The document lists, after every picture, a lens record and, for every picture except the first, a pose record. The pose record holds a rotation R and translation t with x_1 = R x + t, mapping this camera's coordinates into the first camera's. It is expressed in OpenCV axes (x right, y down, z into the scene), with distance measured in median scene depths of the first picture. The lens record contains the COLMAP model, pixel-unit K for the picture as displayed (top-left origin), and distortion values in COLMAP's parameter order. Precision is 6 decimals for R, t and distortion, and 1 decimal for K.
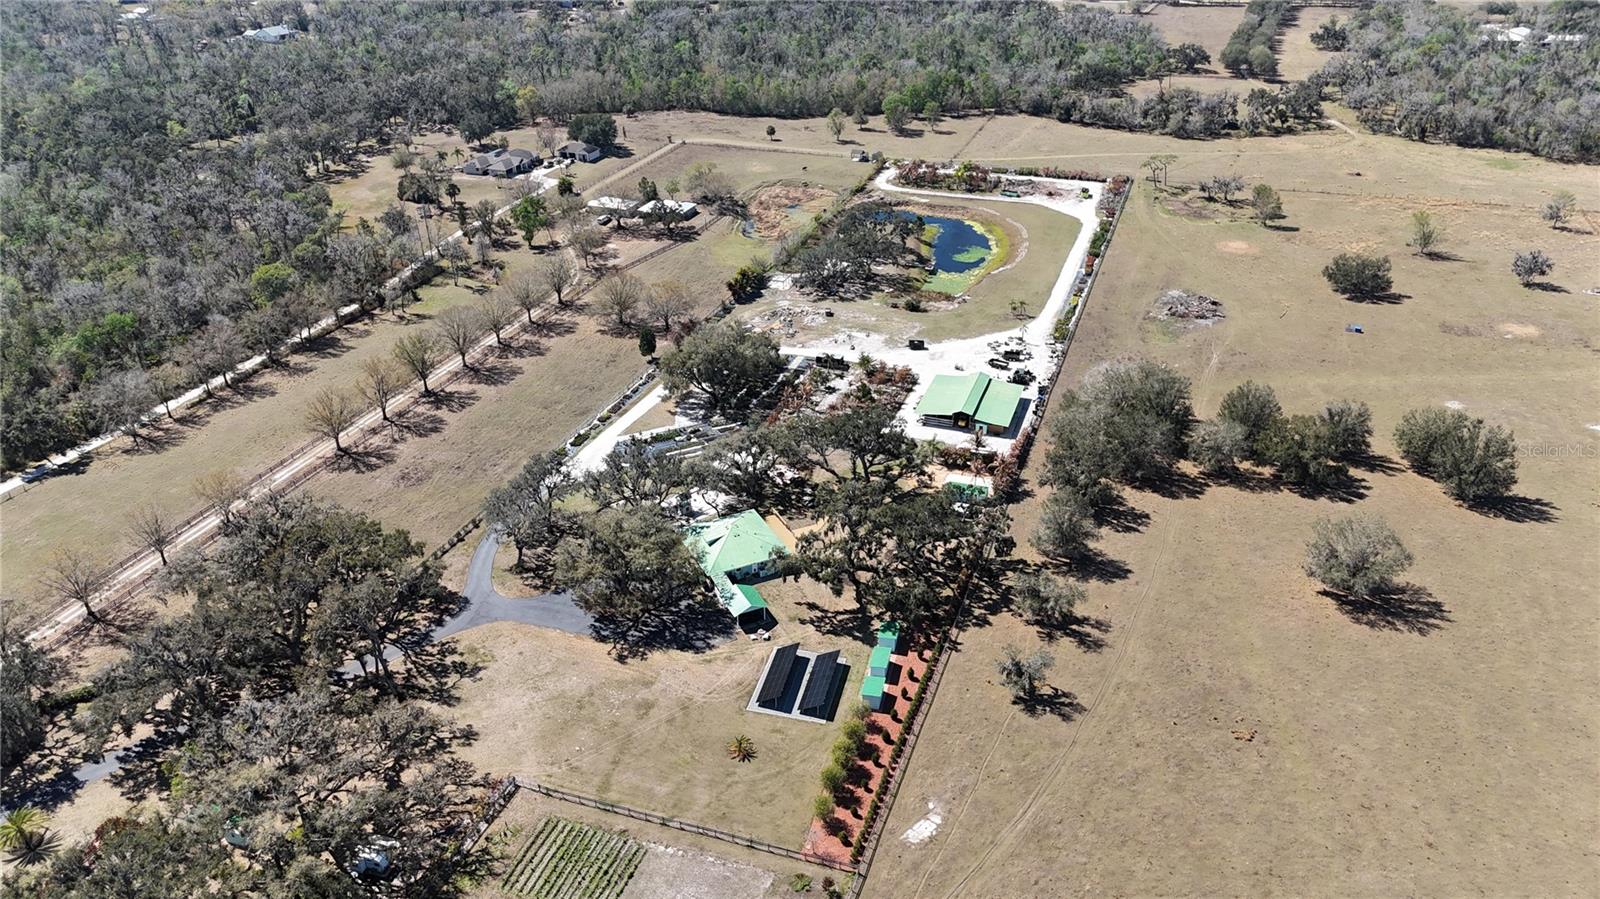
lens RADIAL K [[1178.1, 0, 806.1], [0, 1178.1, 458.0], [0, 0, 1]] dist [0.080542, -0.075634]
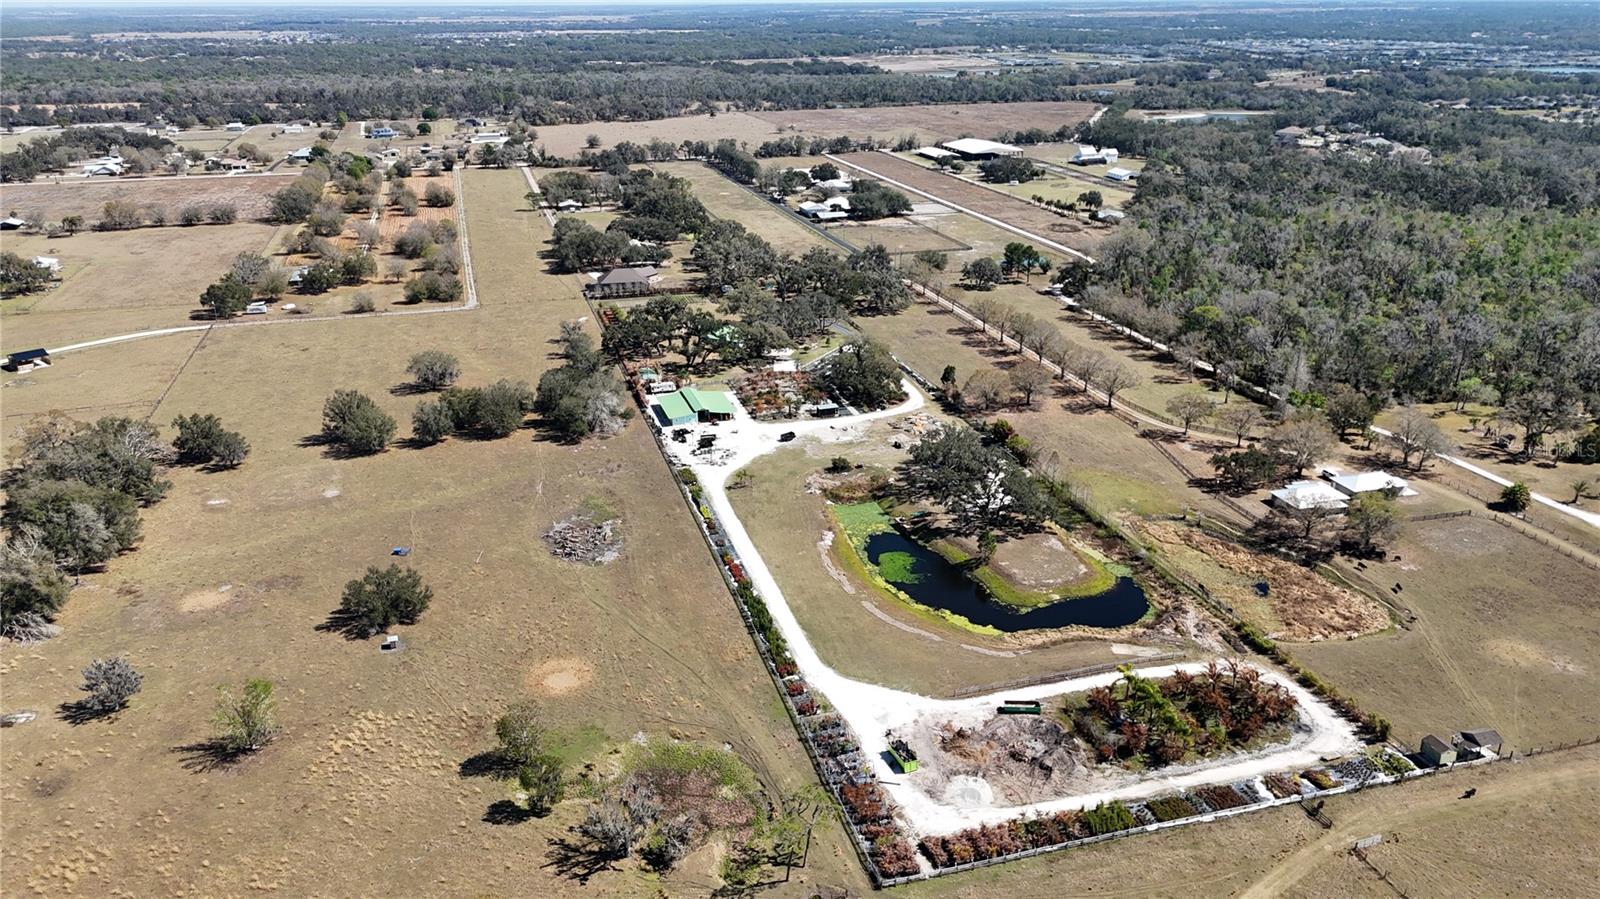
lens RADIAL K [[1155.3, 0, 806.5], [0, 1155.3, 502.9], [0, 0, 1]] dist [0.111022, -0.148795]
pose [[-0.817815, 0.244436, -0.520989, 0.684222], [-0.254571, 0.658254, 0.708446, -0.860485], [0.516113, 0.712006, -0.476104, 1.605554]]
